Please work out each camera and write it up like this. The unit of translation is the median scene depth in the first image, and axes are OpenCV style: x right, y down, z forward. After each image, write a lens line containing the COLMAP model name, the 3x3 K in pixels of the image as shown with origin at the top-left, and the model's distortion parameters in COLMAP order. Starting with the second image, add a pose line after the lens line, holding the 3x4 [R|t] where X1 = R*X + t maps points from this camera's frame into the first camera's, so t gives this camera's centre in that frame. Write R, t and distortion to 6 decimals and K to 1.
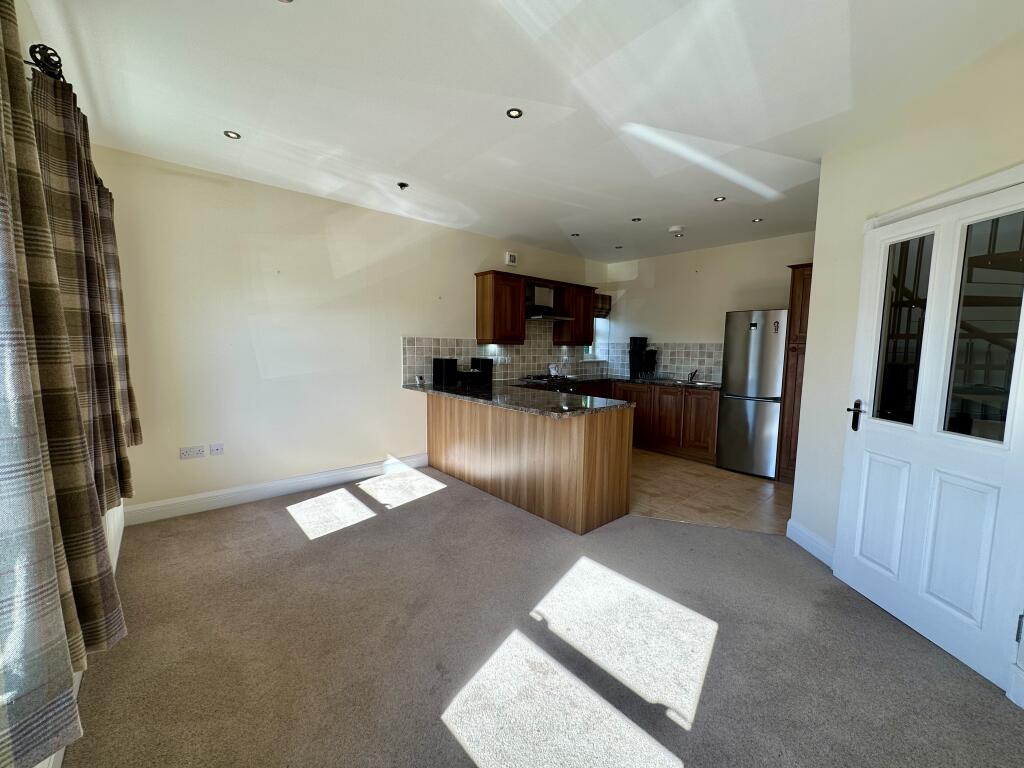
lens RADIAL K [[408.1, 0, 515.4], [0, 408.1, 383.2], [0, 0, 1]] dist [-0.004016, 0.001143]
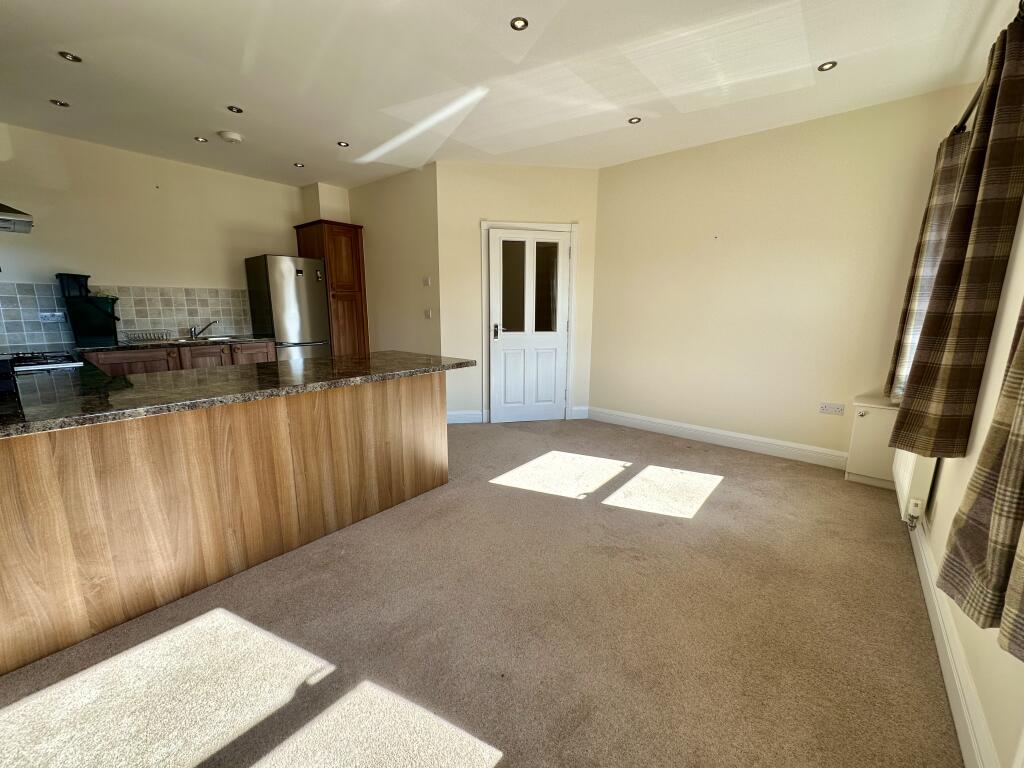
lens RADIAL K [[408.1, 0, 512.5], [0, 408.1, 382.9], [0, 0, 1]] dist [-0.004016, 0.001143]
pose [[-0.160050, -0.201191, 0.966388, -0.530669], [0.082144, 0.972898, 0.216150, -0.048309], [-0.983685, 0.113978, -0.139186, 0.640331]]
